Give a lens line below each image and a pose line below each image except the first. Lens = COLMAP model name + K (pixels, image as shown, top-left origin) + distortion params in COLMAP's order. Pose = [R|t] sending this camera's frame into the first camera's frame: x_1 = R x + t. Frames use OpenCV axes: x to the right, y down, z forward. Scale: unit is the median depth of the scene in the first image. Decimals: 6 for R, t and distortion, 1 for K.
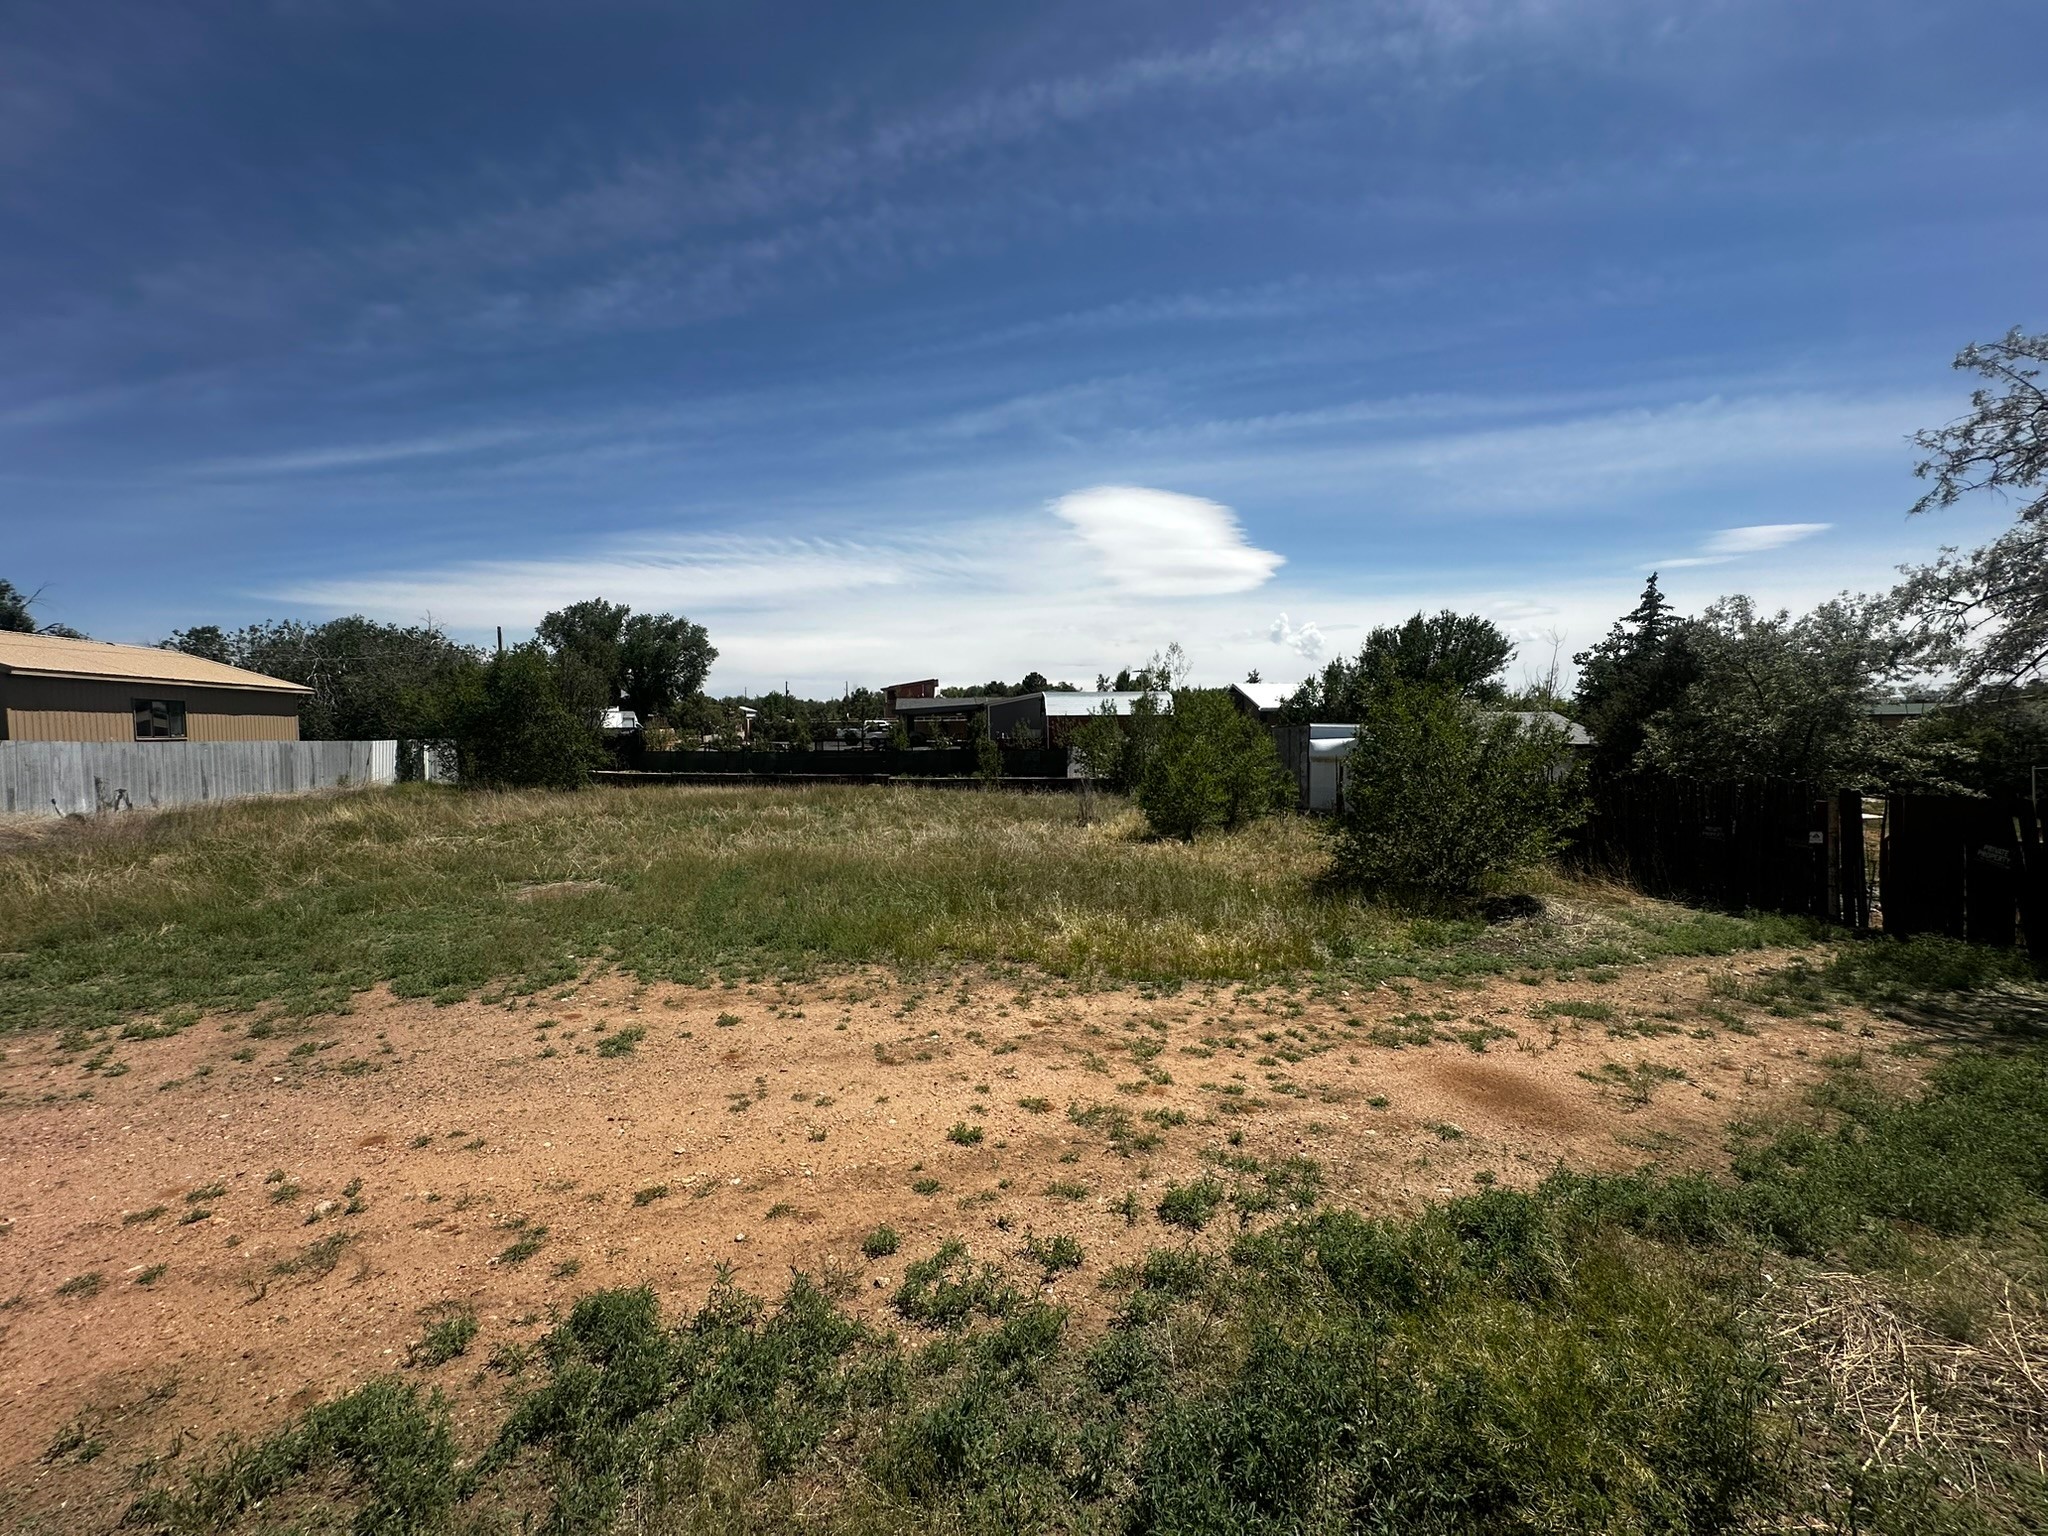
lens RADIAL K [[829.0, 0, 1025.8], [0, 829.0, 759.2], [0, 0, 1]] dist [-0.001930, 0.000658]
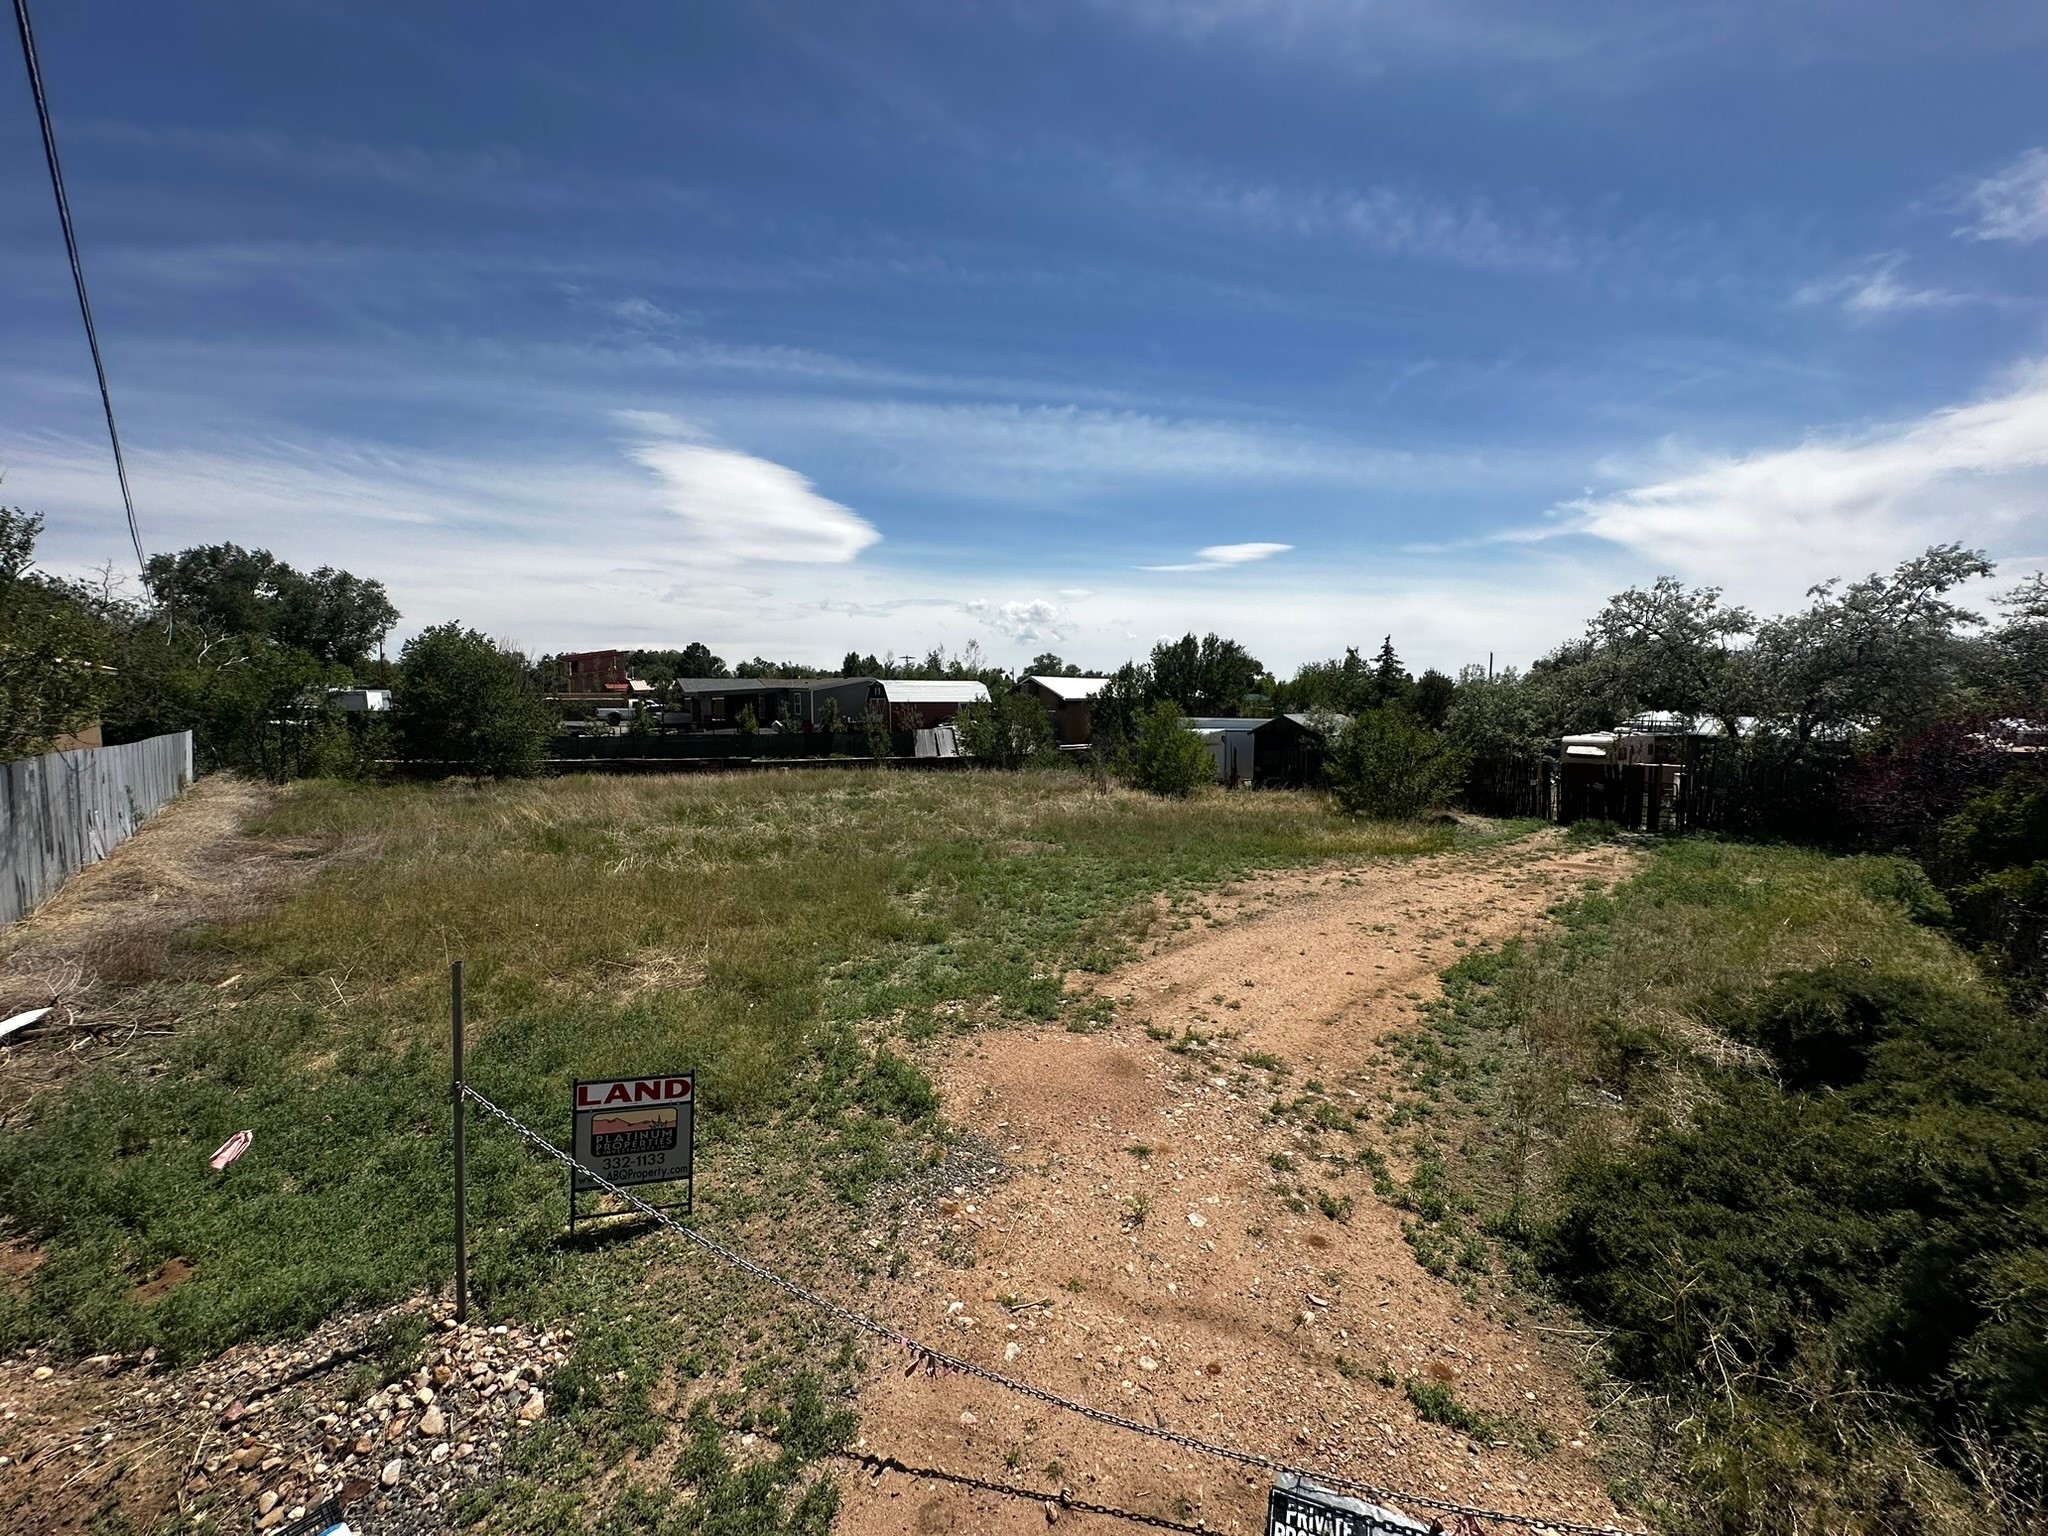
lens RADIAL K [[829.0, 0, 1036.7], [0, 829.0, 761.5], [0, 0, 1]] dist [-0.001930, 0.000658]
pose [[0.888025, -0.023968, 0.459169, -0.696479], [0.006486, 0.999194, 0.039614, -0.033413], [-0.459749, -0.032200, 0.887465, -0.205909]]
